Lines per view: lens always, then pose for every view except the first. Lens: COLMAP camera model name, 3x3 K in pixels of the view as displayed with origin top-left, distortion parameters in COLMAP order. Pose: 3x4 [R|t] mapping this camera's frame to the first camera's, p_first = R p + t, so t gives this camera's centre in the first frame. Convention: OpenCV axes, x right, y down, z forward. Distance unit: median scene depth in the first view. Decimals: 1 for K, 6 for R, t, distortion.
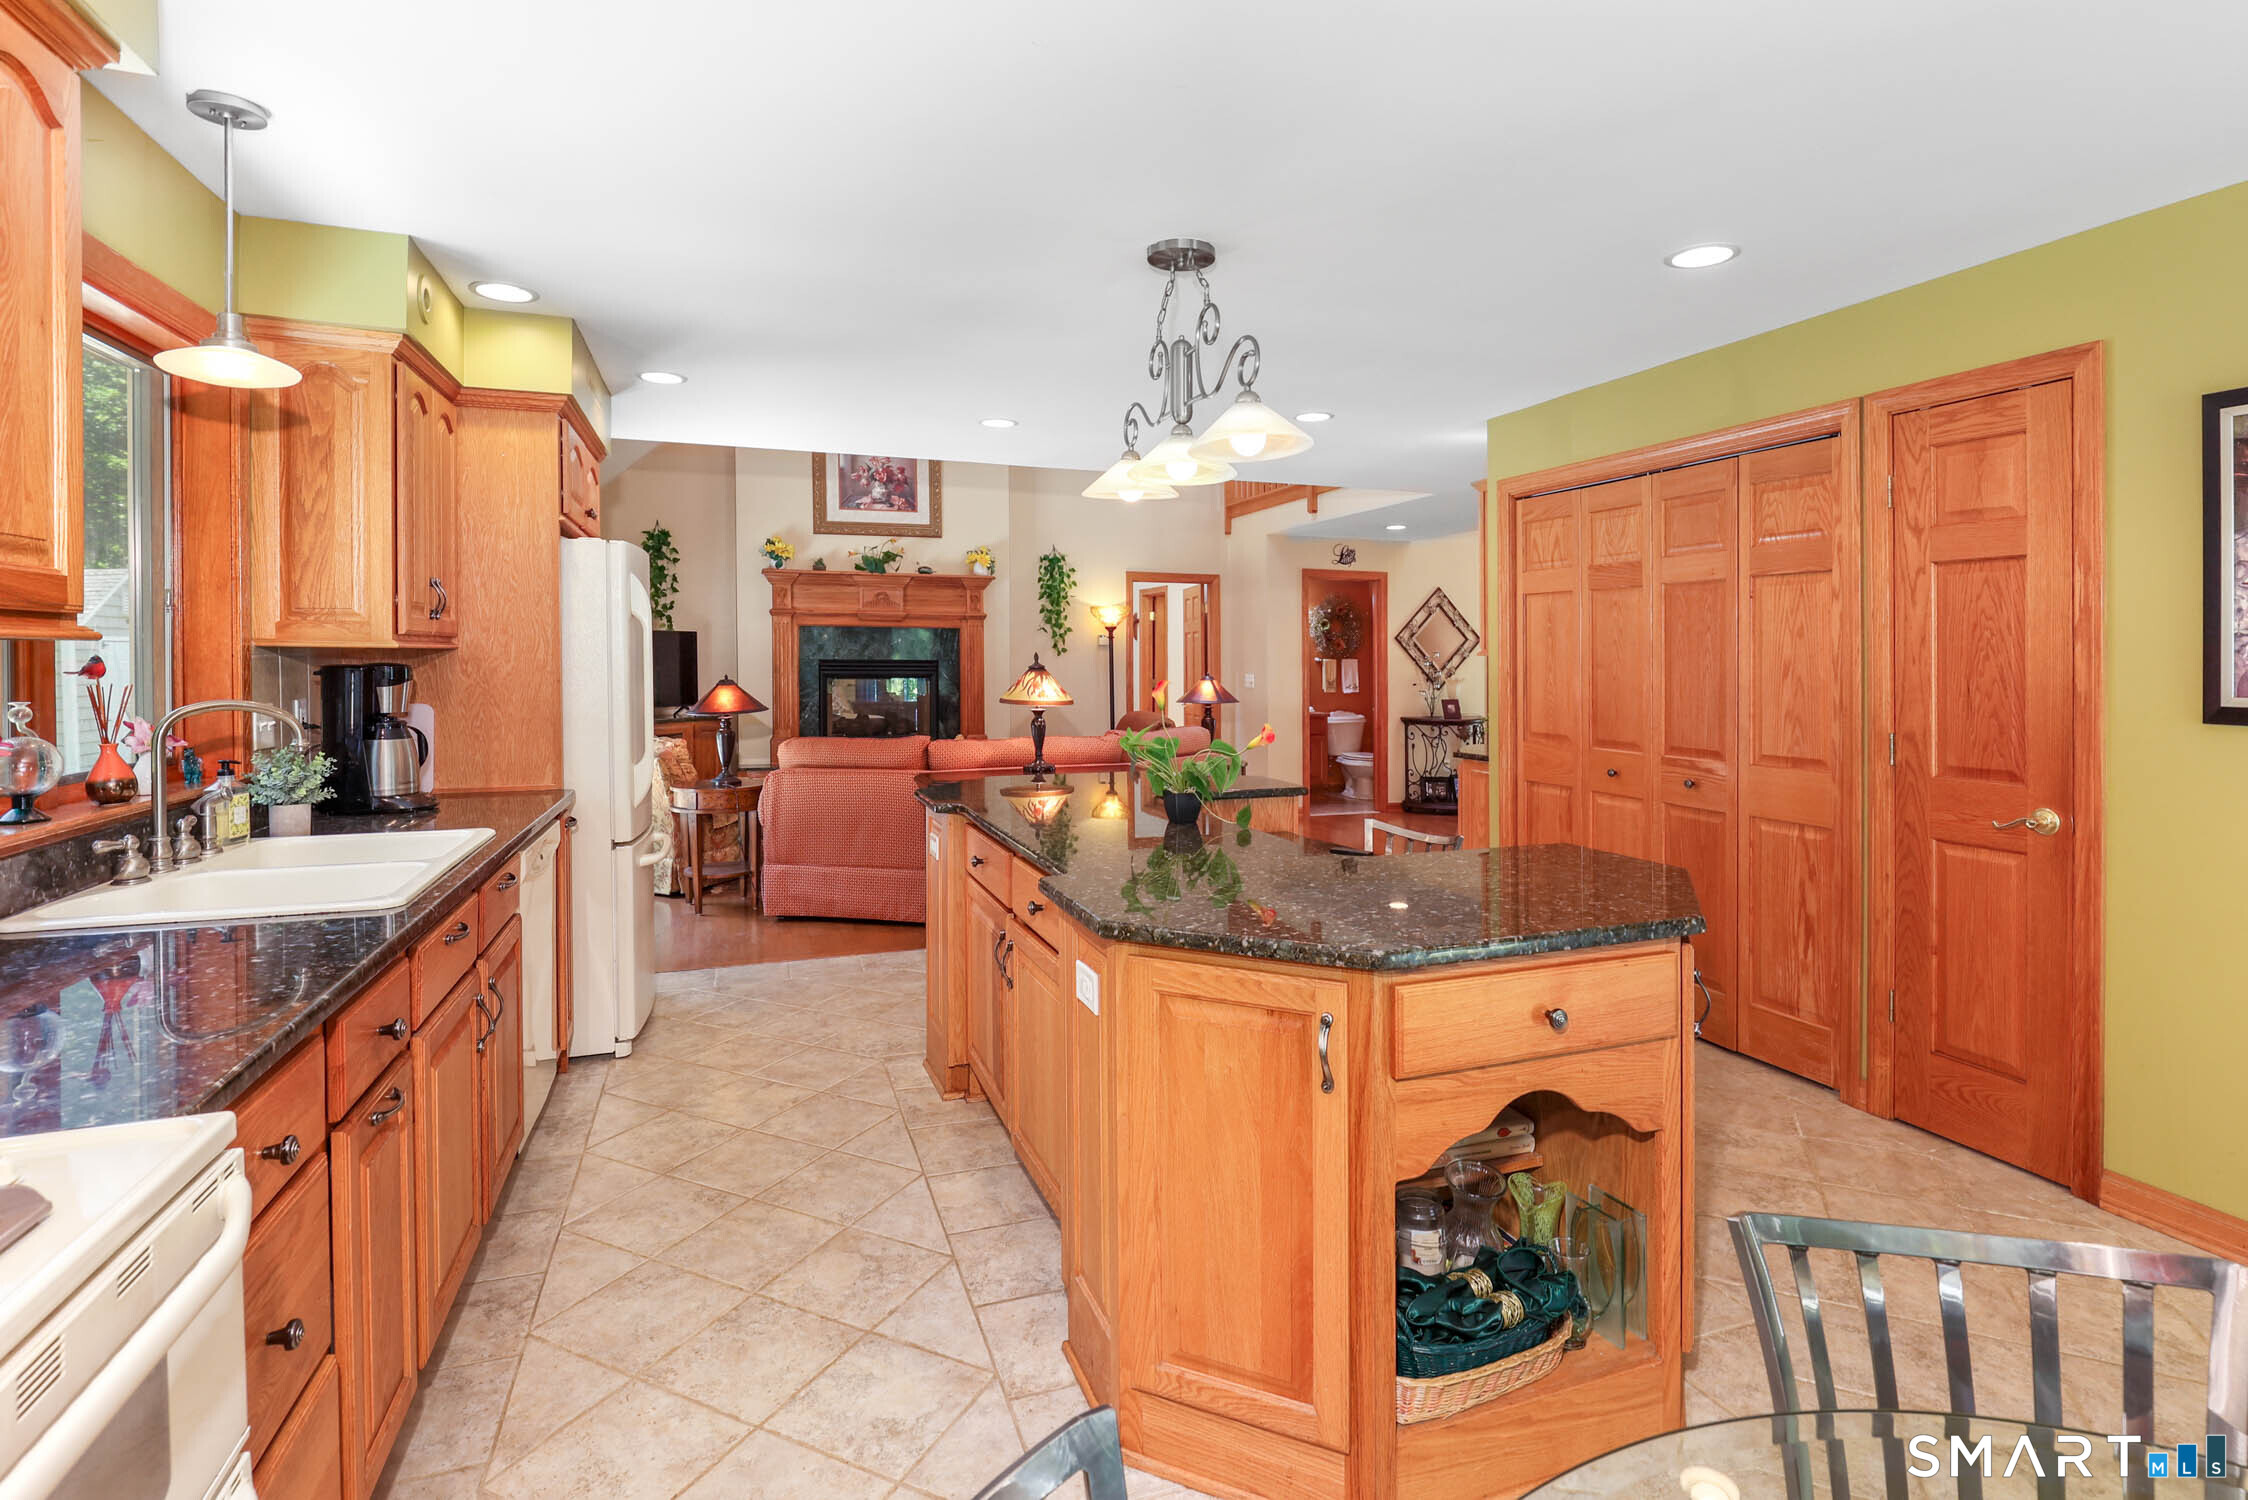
lens RADIAL K [[1120.9, 0, 1142.5], [0, 1120.9, 667.6], [0, 0, 1]] dist [-0.019499, 0.004058]
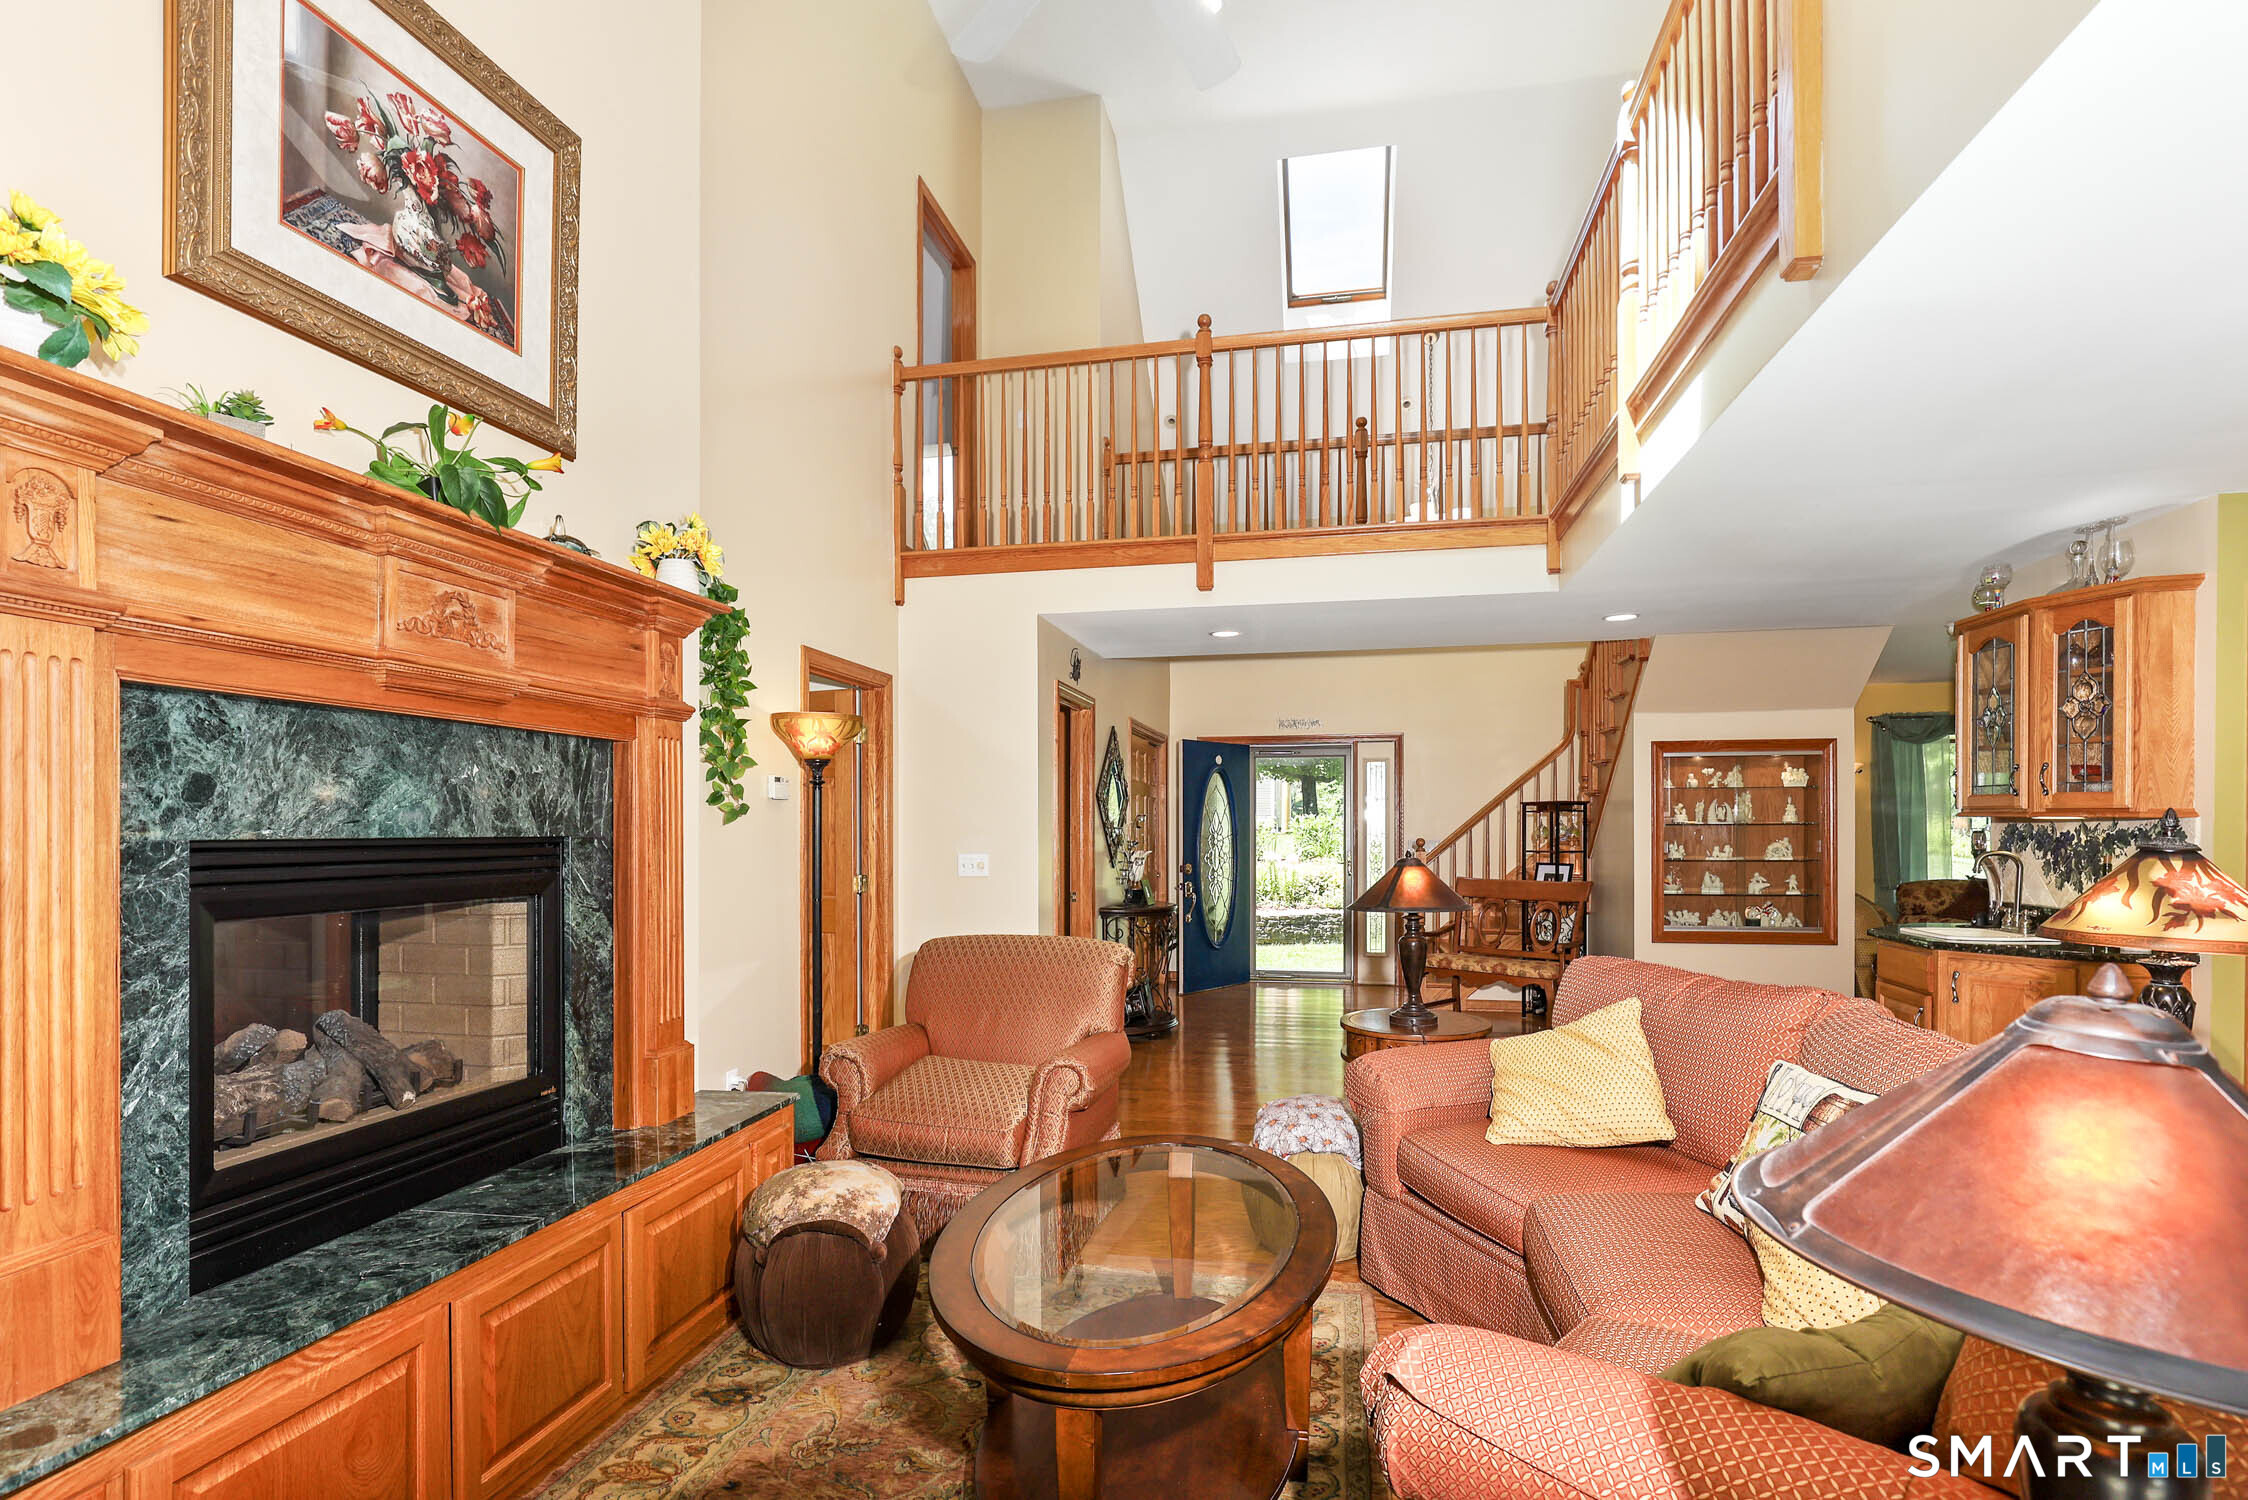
lens RADIAL K [[1061.6, 0, 1108.3], [0, 1061.6, 810.3], [0, 0, 1]] dist [-0.013364, 0.002937]
pose [[0.530356, 0.005763, 0.847755, -0.358699], [0.011639, 0.999833, -0.014078, -0.008028], [-0.847695, 0.017333, 0.530201, 0.708893]]
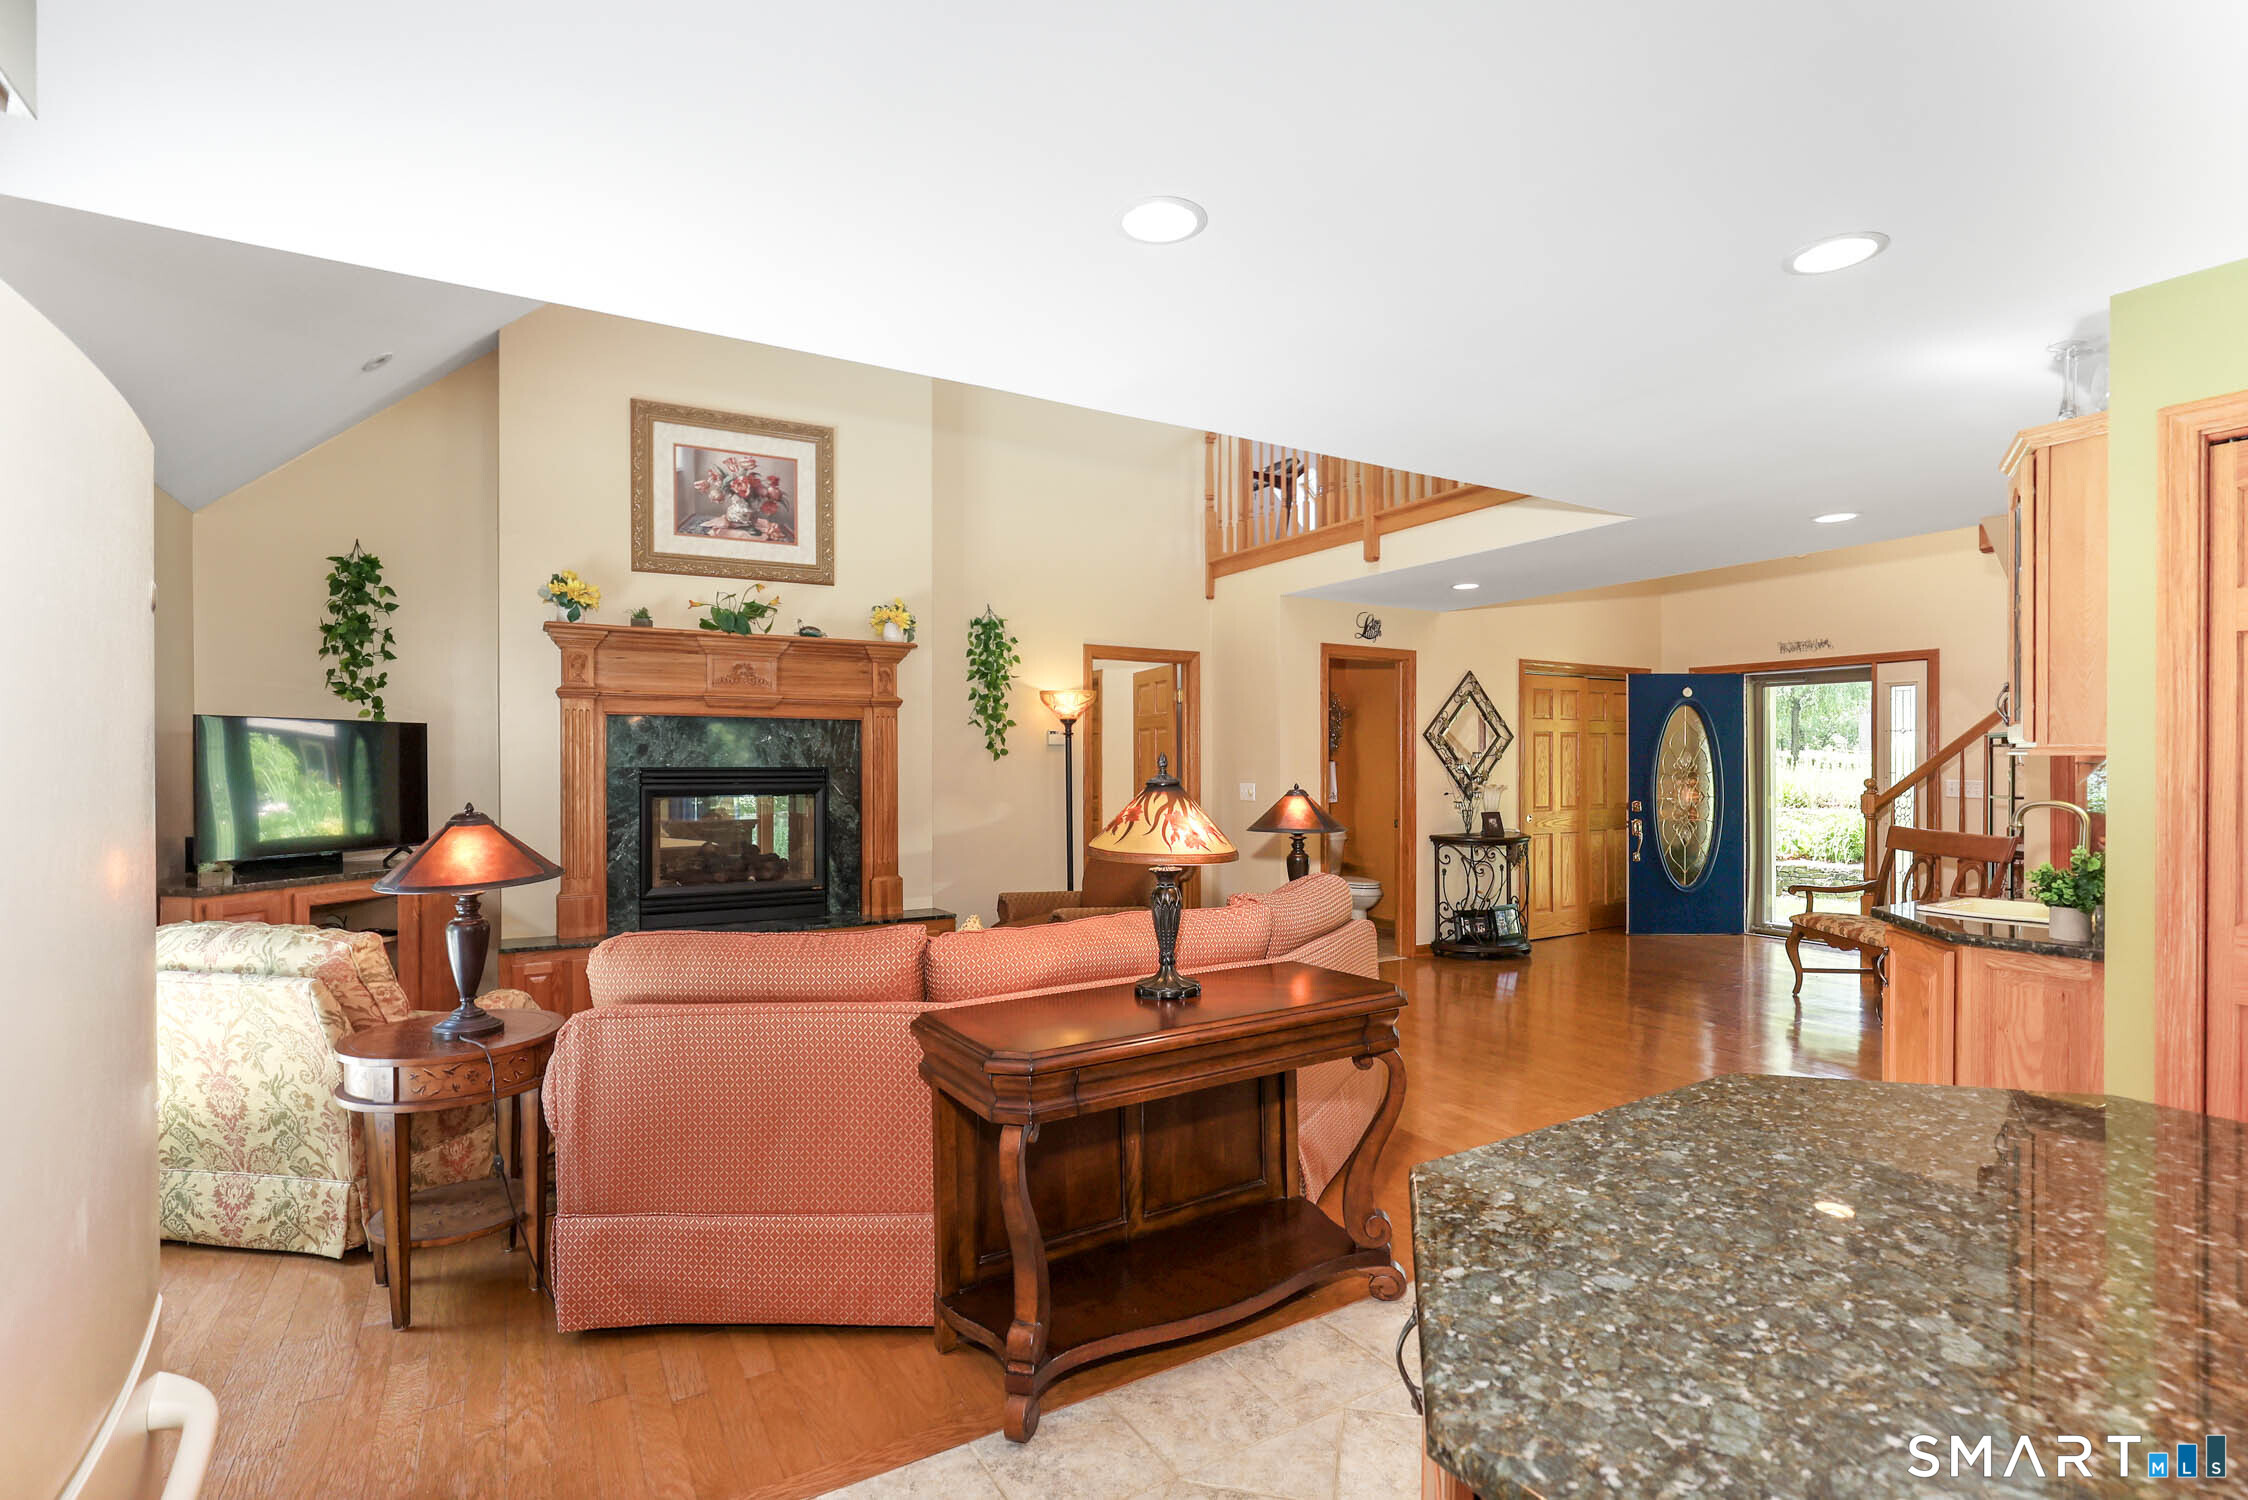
lens RADIAL K [[1061.6, 0, 1140.3], [0, 1061.6, 741.9], [0, 0, 1]] dist [-0.013364, 0.002937]
pose [[0.981054, -0.002436, 0.193717, -0.122673], [0.007309, 0.999674, -0.024446, -0.004962], [-0.193594, 0.025399, 0.980753, 0.343140]]
